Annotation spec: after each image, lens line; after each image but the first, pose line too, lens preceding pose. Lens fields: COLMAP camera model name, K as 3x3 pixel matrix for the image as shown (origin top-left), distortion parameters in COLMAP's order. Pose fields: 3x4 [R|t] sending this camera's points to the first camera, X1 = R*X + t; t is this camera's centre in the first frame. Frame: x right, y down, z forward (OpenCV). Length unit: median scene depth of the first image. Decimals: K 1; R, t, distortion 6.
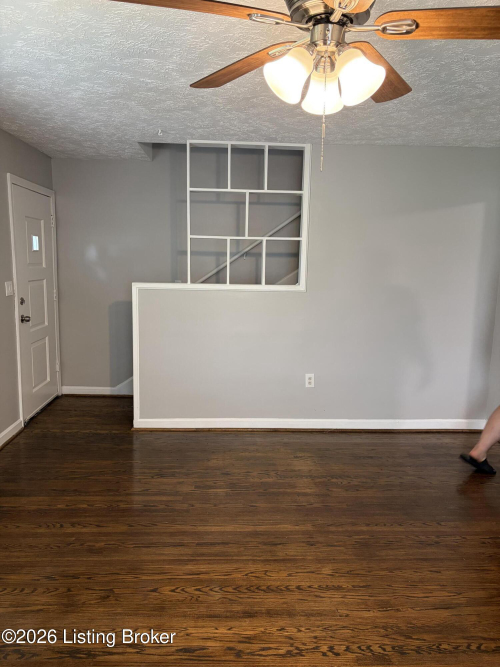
lens RADIAL K [[505.0, 0, 253.3], [0, 505.0, 332.2], [0, 0, 1]] dist [0.025632, -0.020114]
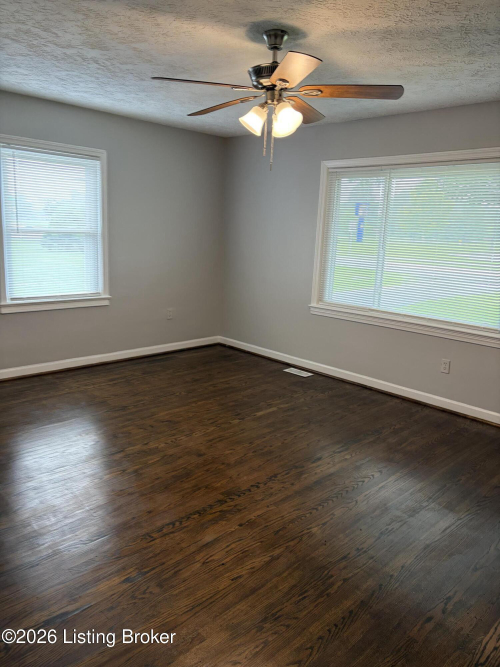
lens RADIAL K [[505.0, 0, 249.2], [0, 505.0, 330.9], [0, 0, 1]] dist [0.025632, -0.020114]
pose [[-0.750589, 0.079859, -0.655926, 0.901487], [-0.156108, 0.943138, 0.293464, -0.193979], [0.642064, 0.322667, -0.695442, 1.521606]]
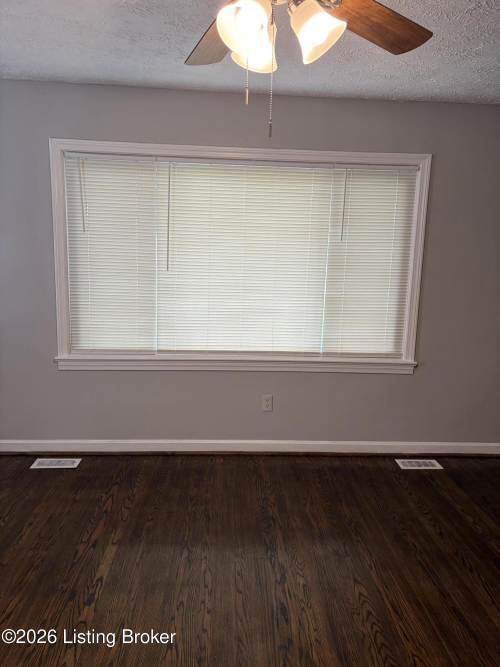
lens RADIAL K [[505.0, 0, 252.1], [0, 505.0, 331.3], [0, 0, 1]] dist [0.025632, -0.020114]
pose [[0.011670, 0.143527, -0.989578, 0.684675], [-0.175657, 0.974550, 0.139276, -0.073132], [0.984382, 0.172201, 0.036584, 0.637448]]
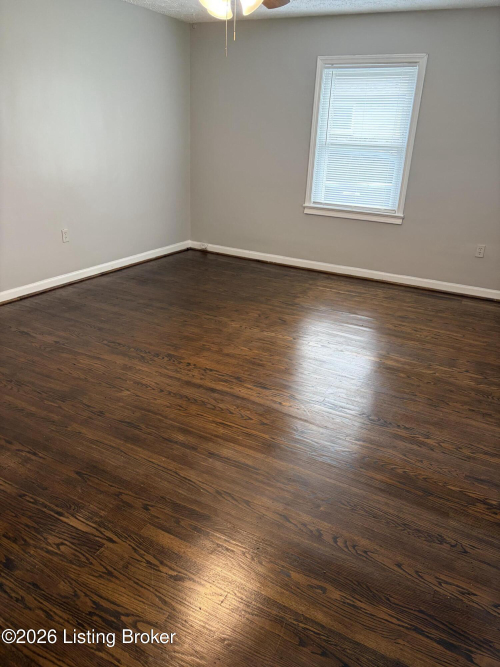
lens RADIAL K [[505.0, 0, 246.0], [0, 505.0, 331.5], [0, 0, 1]] dist [0.025632, -0.020114]
pose [[-0.844947, -0.249507, 0.473087, -0.611649], [0.014190, 0.873753, 0.486162, -0.215567], [-0.534662, 0.417494, -0.734735, 1.673404]]
